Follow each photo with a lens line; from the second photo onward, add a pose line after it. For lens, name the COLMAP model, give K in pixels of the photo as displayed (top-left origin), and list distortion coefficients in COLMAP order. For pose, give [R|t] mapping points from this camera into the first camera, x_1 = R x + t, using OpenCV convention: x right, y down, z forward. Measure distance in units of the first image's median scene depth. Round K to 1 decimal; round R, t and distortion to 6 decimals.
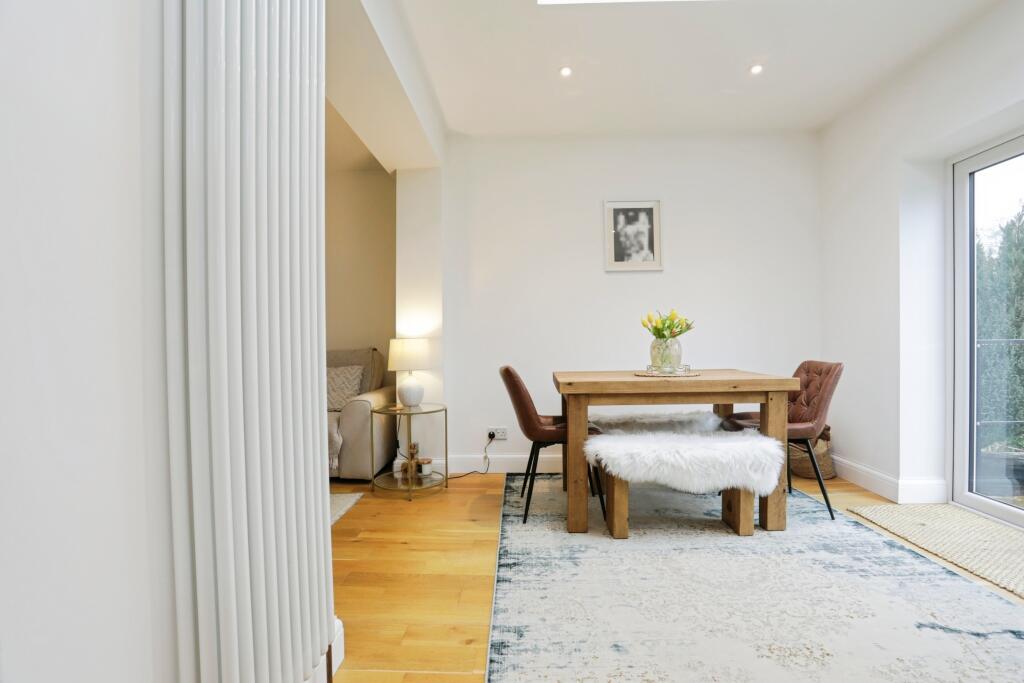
lens RADIAL K [[496.7, 0, 515.7], [0, 496.7, 344.1], [0, 0, 1]] dist [-0.059043, 0.018588]
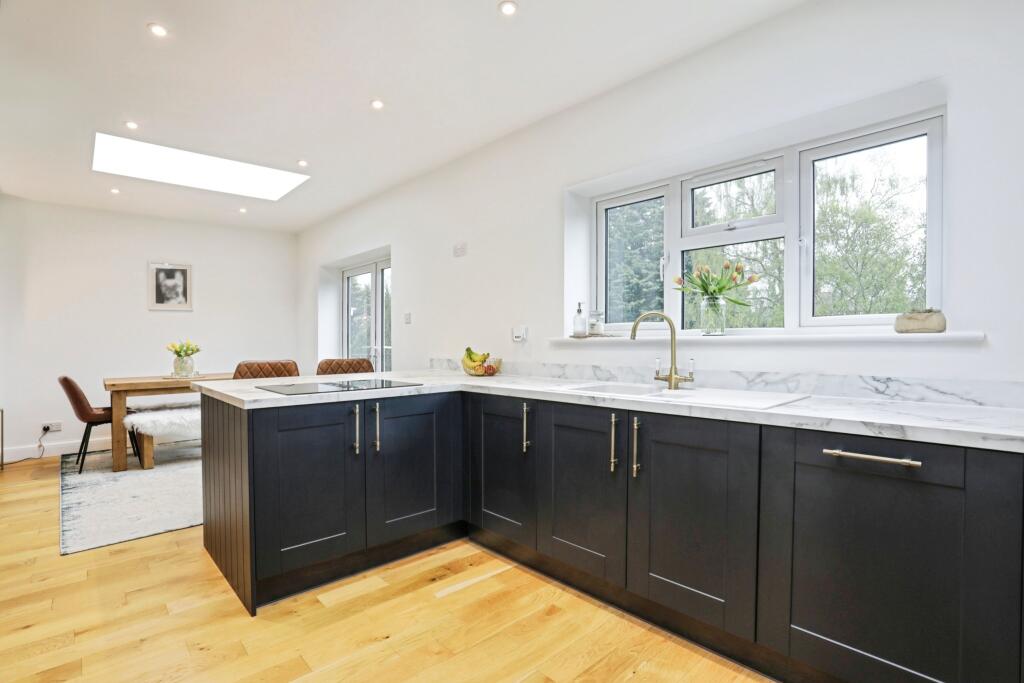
lens RADIAL K [[496.7, 0, 512.5], [0, 496.7, 338.0], [0, 0, 1]] dist [-0.059043, 0.018588]
pose [[0.722404, 0.008493, 0.691419, -0.035534], [0.001462, 0.999904, -0.013810, -0.044598], [-0.691469, 0.010987, 0.722322, -0.892422]]
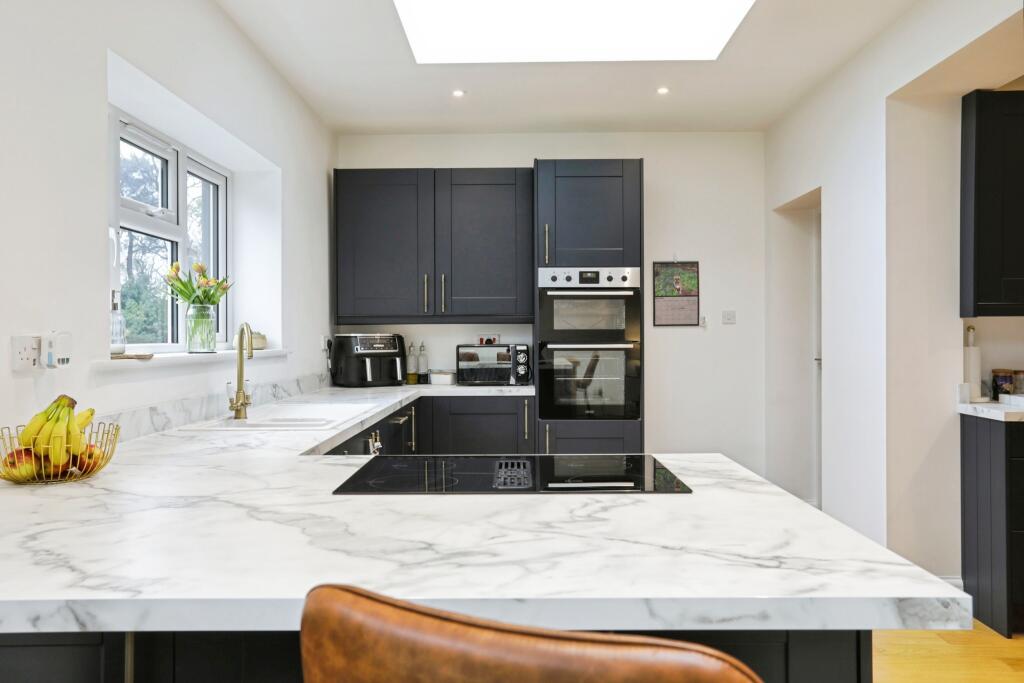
lens RADIAL K [[852.2, 0, 511.2], [0, 852.2, 334.3], [0, 0, 1]] dist [0.035277, 0.011873]
pose [[-0.999748, 0.016269, -0.015459, 0.320695], [0.016255, 0.999867, 0.001040, -0.075297], [0.015474, 0.000788, -0.999880, 0.470359]]
